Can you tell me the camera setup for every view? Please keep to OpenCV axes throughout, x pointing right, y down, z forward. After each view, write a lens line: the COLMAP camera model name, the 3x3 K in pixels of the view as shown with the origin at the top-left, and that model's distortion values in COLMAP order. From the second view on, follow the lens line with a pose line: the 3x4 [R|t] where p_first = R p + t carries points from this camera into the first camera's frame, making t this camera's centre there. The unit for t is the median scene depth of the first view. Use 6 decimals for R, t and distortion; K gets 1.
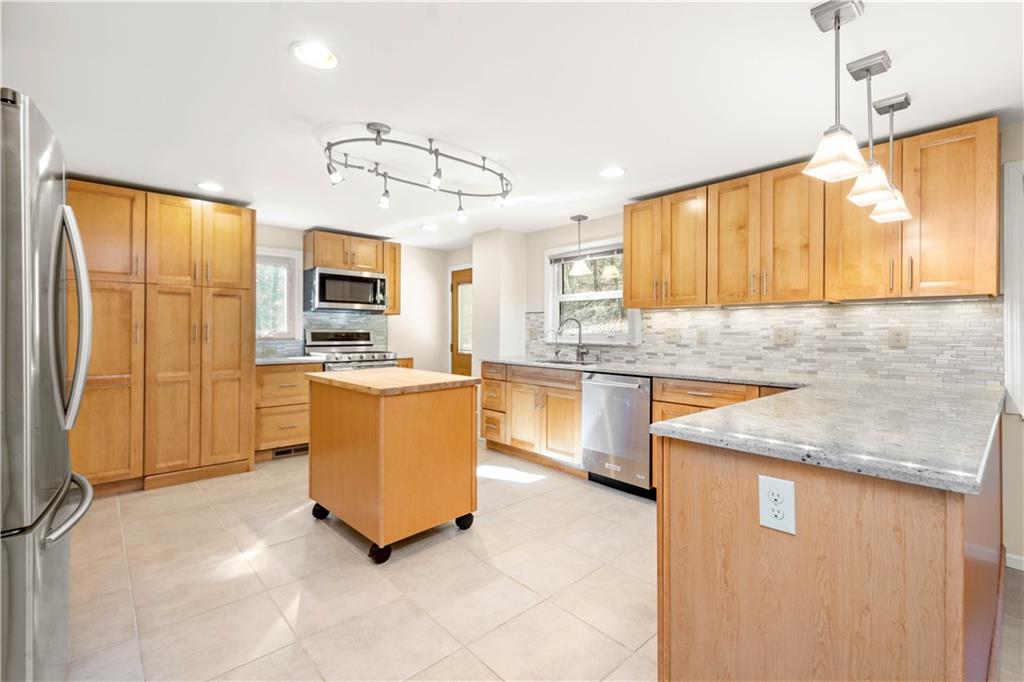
lens RADIAL K [[455.9, 0, 510.4], [0, 455.9, 330.9], [0, 0, 1]] dist [0.002248, -0.000920]
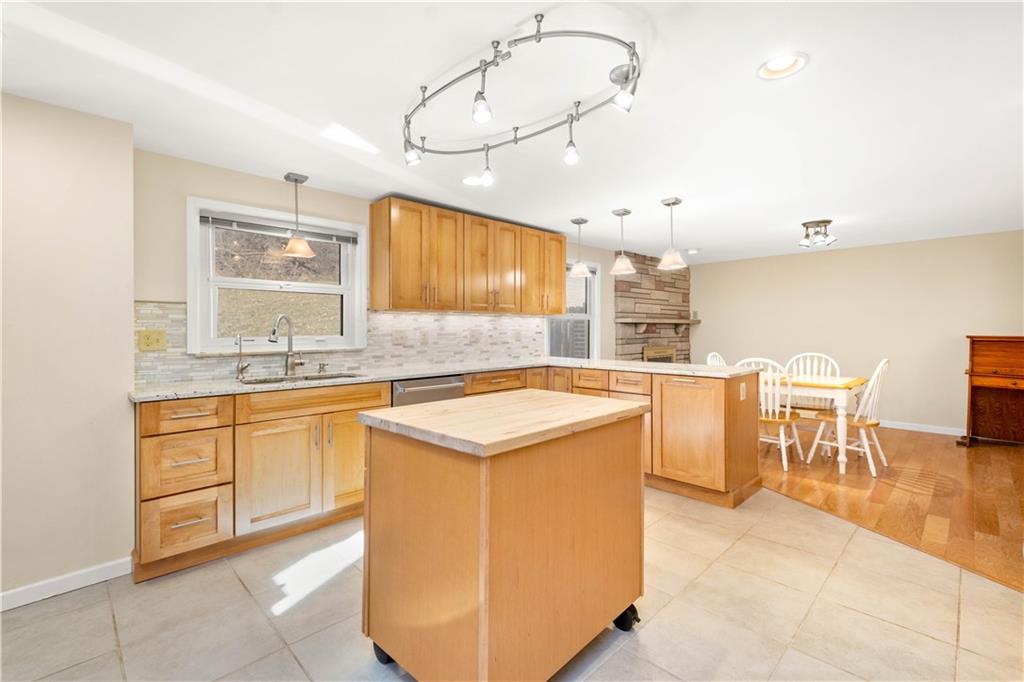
lens RADIAL K [[455.9, 0, 518.5], [0, 455.9, 335.8], [0, 0, 1]] dist [0.002248, -0.000920]
pose [[-0.053917, -0.022832, 0.998284, -0.675434], [-0.002259, 0.999739, 0.022744, -0.016425], [-0.998543, -0.001029, -0.053955, 0.778711]]
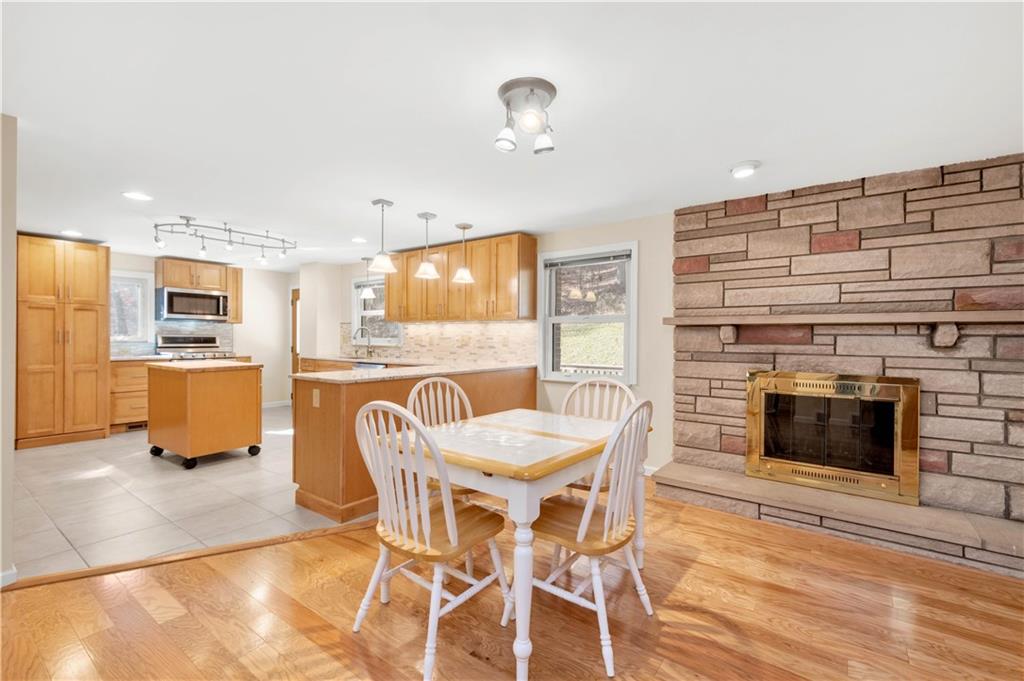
lens RADIAL K [[455.9, 0, 515.3], [0, 455.9, 341.8], [0, 0, 1]] dist [0.002248, -0.000920]
pose [[0.980164, 0.001407, 0.198183, 0.368677], [-0.003482, 0.999943, 0.010124, 0.000632], [-0.198158, -0.010613, 0.980113, -0.595057]]
